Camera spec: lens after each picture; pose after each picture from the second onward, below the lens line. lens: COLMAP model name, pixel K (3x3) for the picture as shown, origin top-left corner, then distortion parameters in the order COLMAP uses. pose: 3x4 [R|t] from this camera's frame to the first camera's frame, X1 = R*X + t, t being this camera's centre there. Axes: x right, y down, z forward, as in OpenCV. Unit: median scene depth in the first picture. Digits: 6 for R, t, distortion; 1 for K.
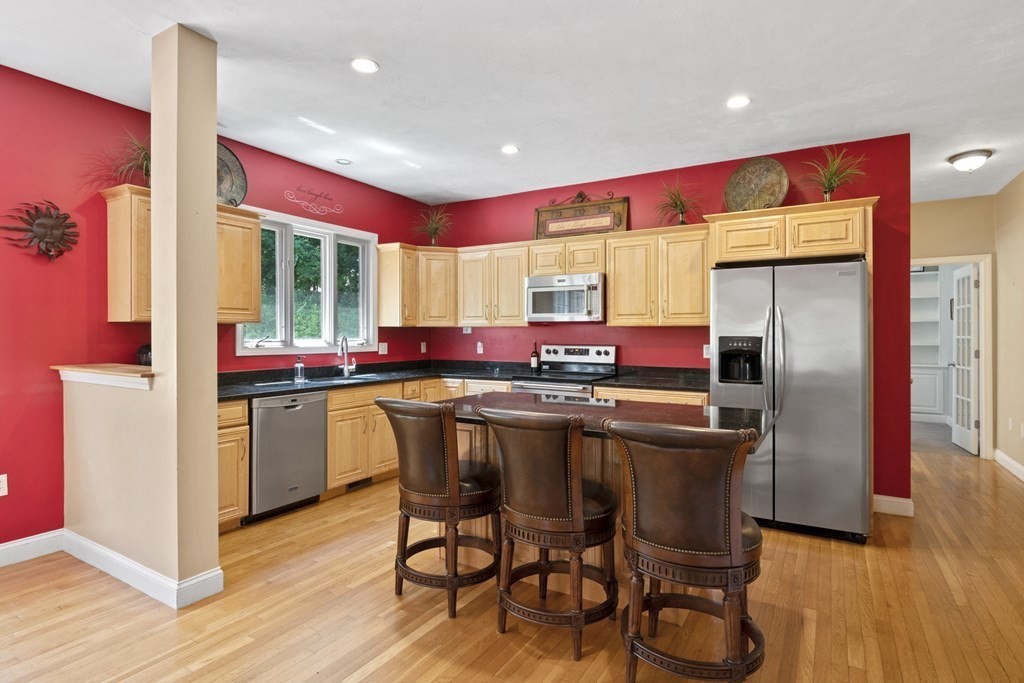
lens RADIAL K [[520.5, 0, 515.6], [0, 520.5, 340.5], [0, 0, 1]] dist [-0.005118, -0.000954]
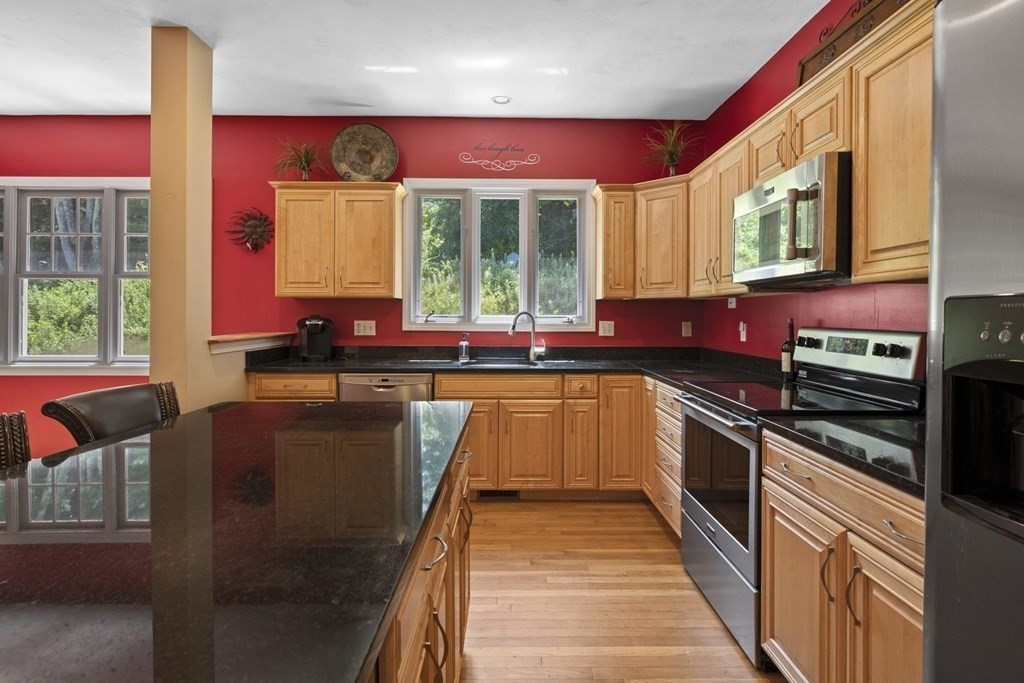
lens RADIAL K [[520.5, 0, 514.1], [0, 520.5, 317.7], [0, 0, 1]] dist [-0.005118, -0.000954]
pose [[0.525152, 0.007137, -0.850978, 0.355269], [-0.013971, 0.999902, -0.000236, 0.002088], [0.850894, 0.012013, 0.525201, 0.539263]]
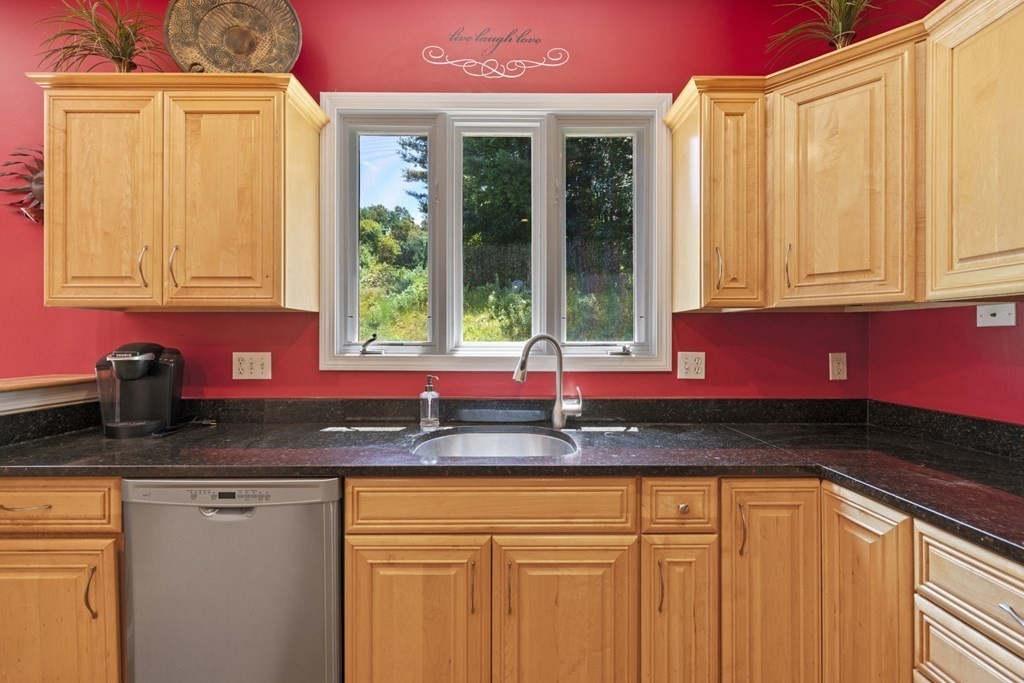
lens RADIAL K [[456.3, 0, 510.2], [0, 456.3, 337.9], [0, 0, 1]] dist [0.003033, -0.000082]
pose [[0.511841, -0.000267, -0.859080, -0.015586], [-0.011184, 0.999913, -0.006974, -0.002490], [0.859007, 0.013178, 0.511793, 0.761898]]
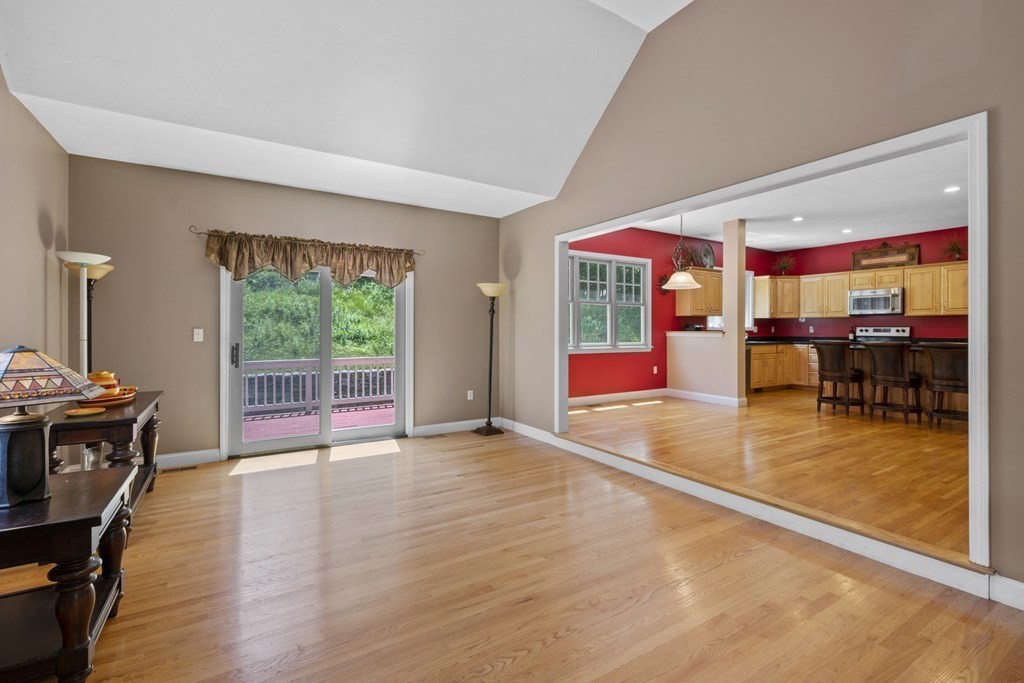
lens RADIAL K [[456.3, 0, 517.0], [0, 456.3, 333.3], [0, 0, 1]] dist [0.003033, -0.000082]
pose [[0.888457, 0.003163, -0.458949, -0.290234], [-0.006795, 0.999957, -0.006262, 0.051868], [0.458909, 0.008682, 0.888441, -1.035974]]
